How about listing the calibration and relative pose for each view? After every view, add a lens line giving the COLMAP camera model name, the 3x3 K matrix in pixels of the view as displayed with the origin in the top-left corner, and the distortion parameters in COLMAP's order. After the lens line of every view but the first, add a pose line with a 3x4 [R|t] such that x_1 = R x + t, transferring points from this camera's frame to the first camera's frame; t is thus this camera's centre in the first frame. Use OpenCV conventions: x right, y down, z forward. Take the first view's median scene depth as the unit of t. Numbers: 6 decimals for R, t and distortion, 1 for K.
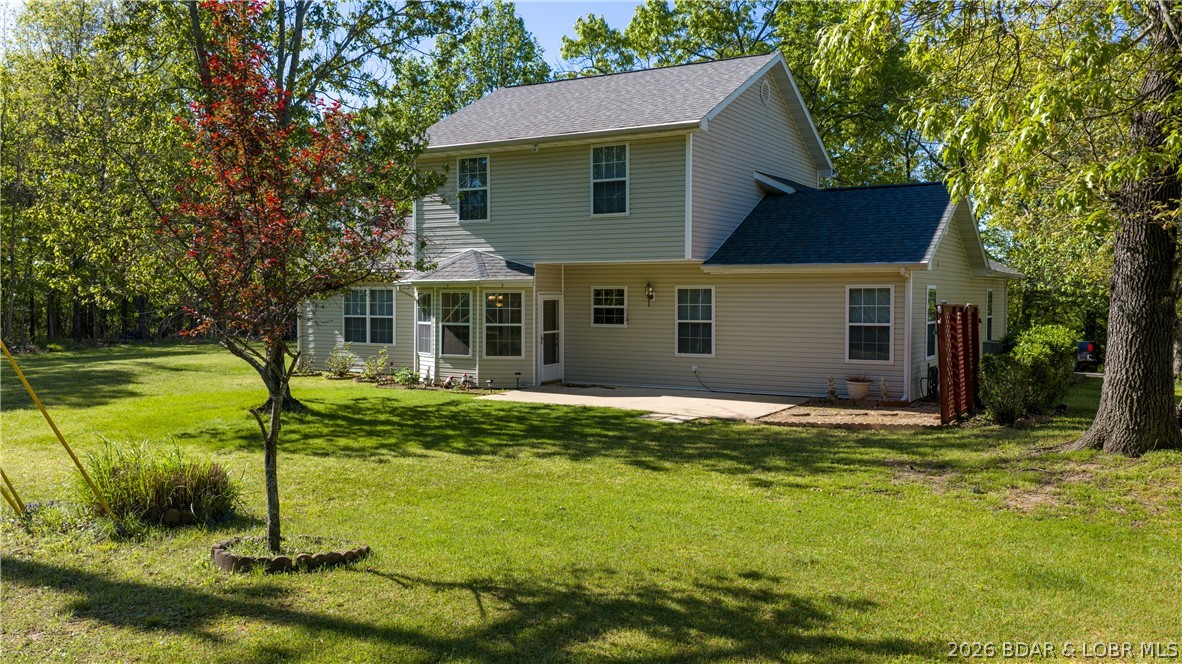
lens RADIAL K [[960.4, 0, 593.4], [0, 960.4, 329.1], [0, 0, 1]] dist [-0.002877, -0.017154]
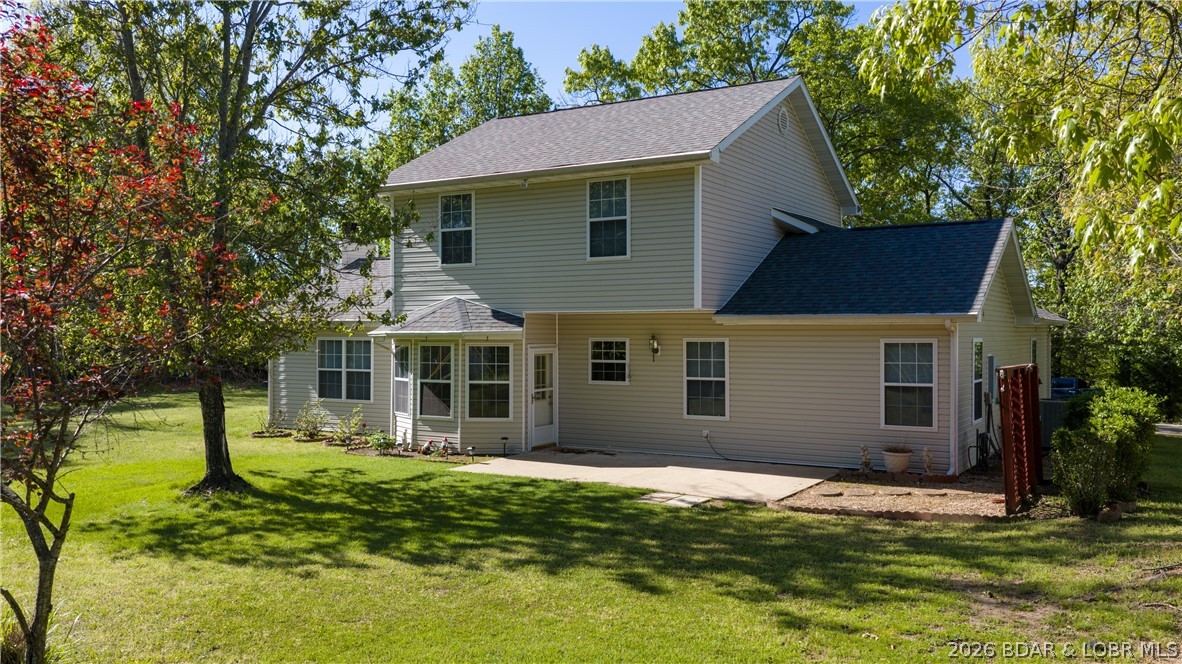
lens RADIAL K [[960.4, 0, 588.1], [0, 960.4, 334.0], [0, 0, 1]] dist [-0.002877, -0.017154]
pose [[0.999834, -0.001157, -0.018159, 0.016637], [0.000532, 0.999409, -0.034380, -0.022551], [0.018188, 0.034364, 0.999244, 0.141217]]
